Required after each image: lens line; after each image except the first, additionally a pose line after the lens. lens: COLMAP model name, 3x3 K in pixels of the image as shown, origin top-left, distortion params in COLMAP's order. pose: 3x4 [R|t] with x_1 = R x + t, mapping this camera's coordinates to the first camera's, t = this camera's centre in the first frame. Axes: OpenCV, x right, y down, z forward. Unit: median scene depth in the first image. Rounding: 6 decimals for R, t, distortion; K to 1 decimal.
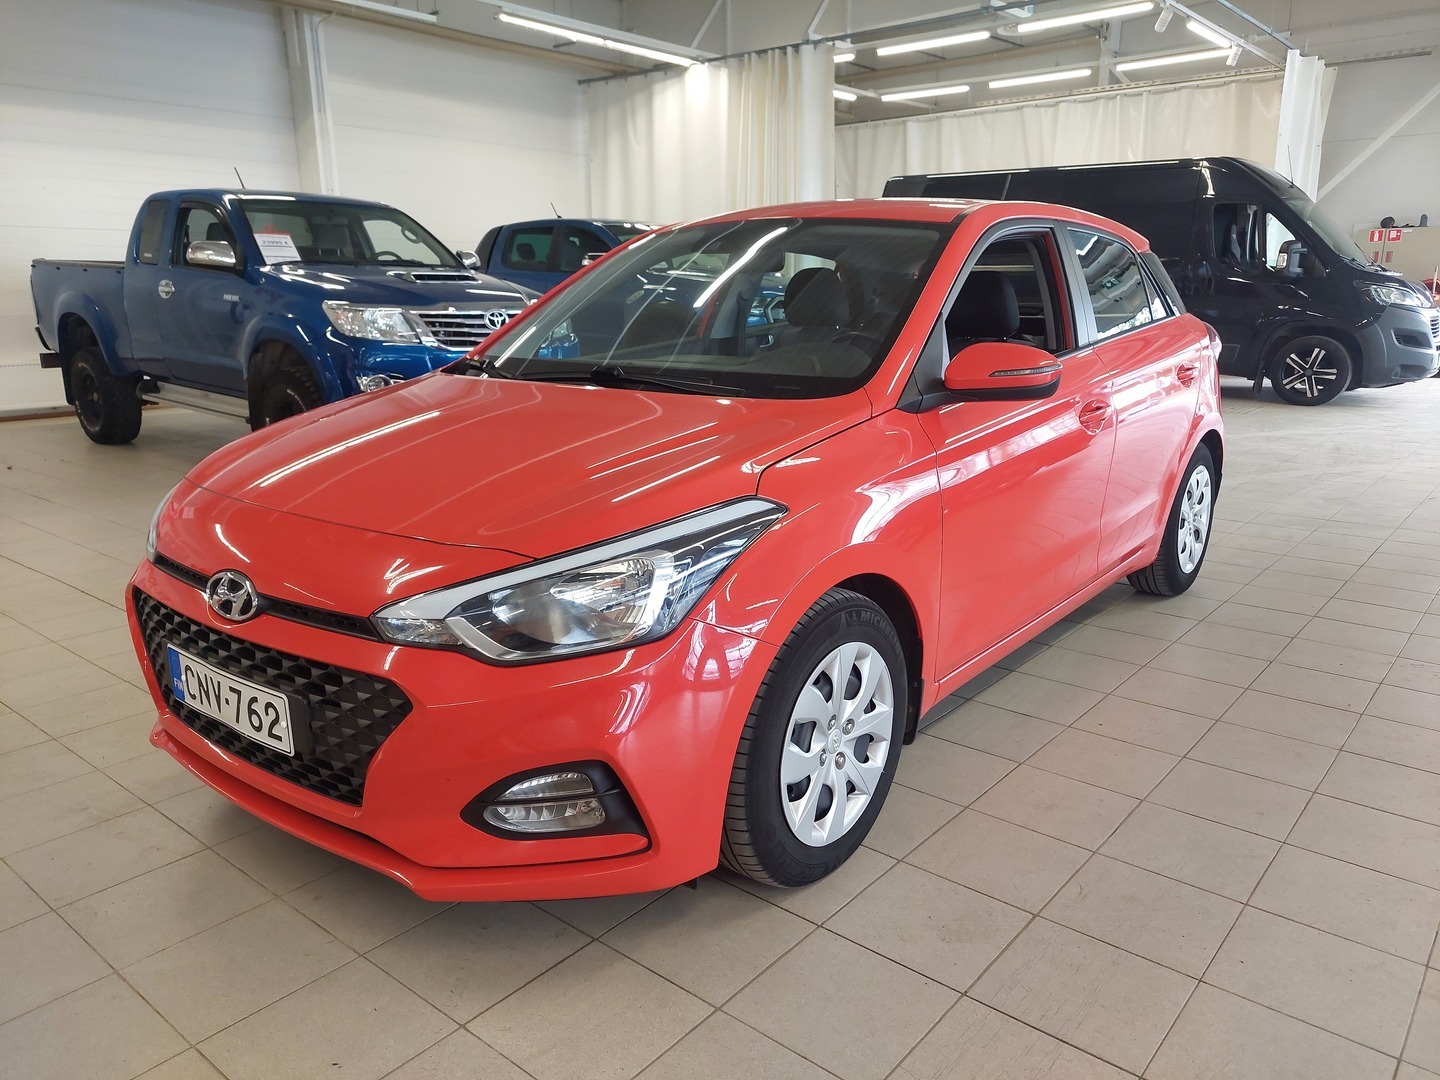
lens RADIAL K [[1042.5, 0, 734.1], [0, 1042.5, 542.4], [0, 0, 1]] dist [-0.007113, -0.005455]
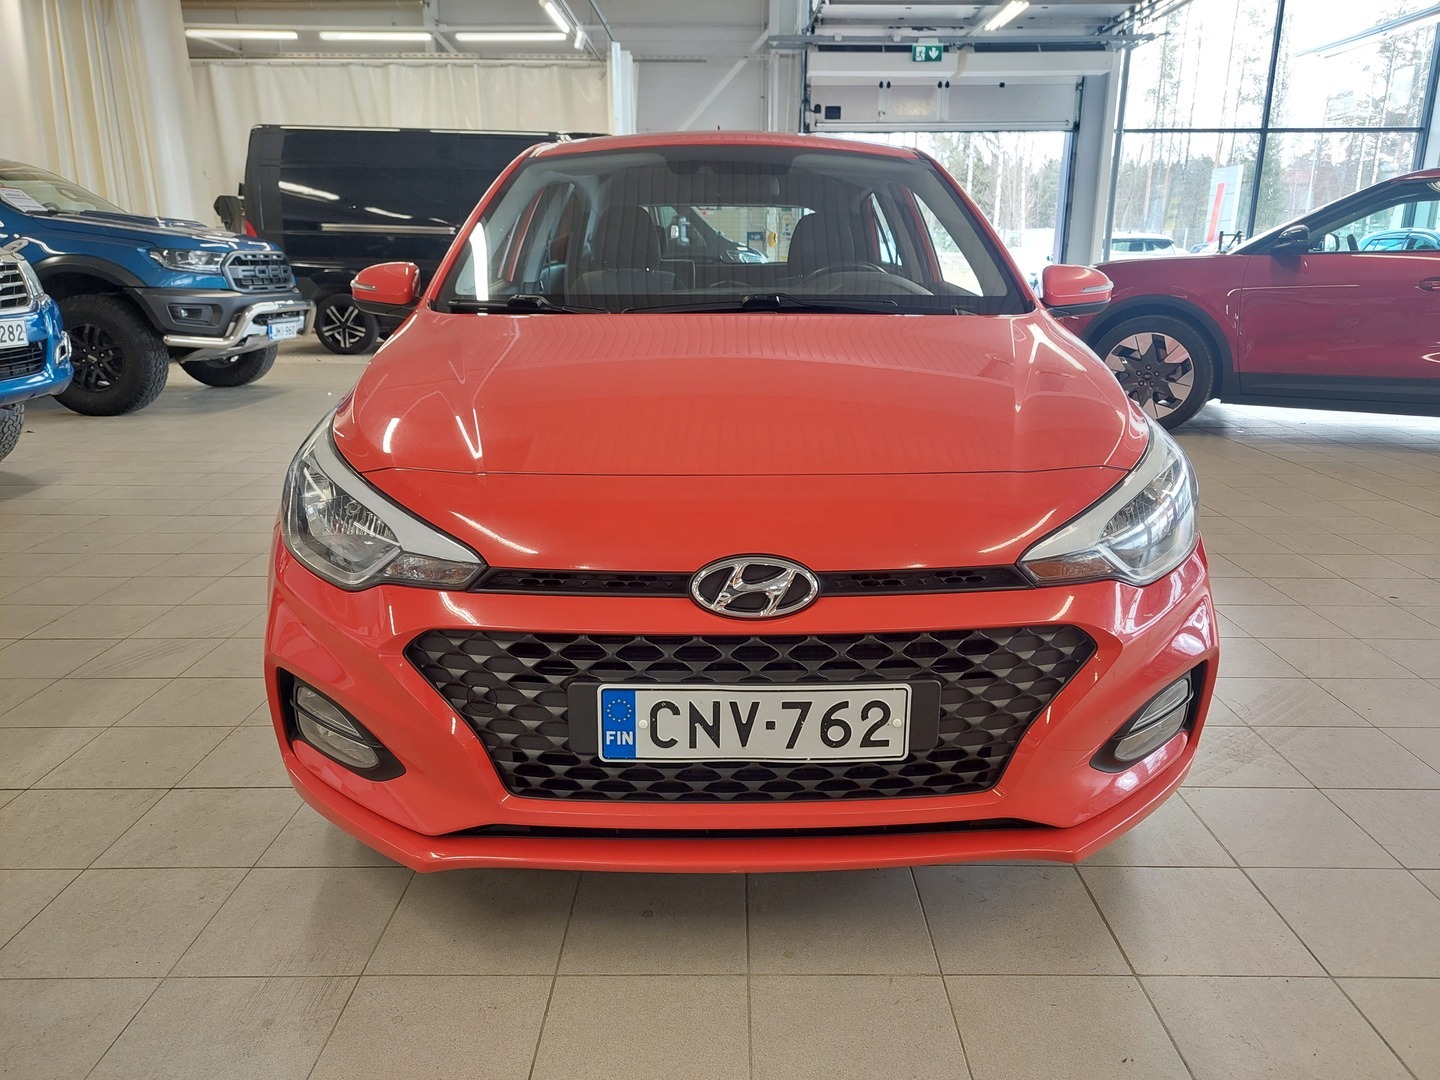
lens RADIAL K [[1042.5, 0, 734.1], [0, 1042.5, 542.4], [0, 0, 1]] dist [-0.007113, -0.005455]
pose [[0.769152, -0.151860, 0.620761, -0.144111], [0.137247, 0.987943, 0.071630, -0.005720], [-0.624154, 0.030103, 0.780721, 0.062250]]
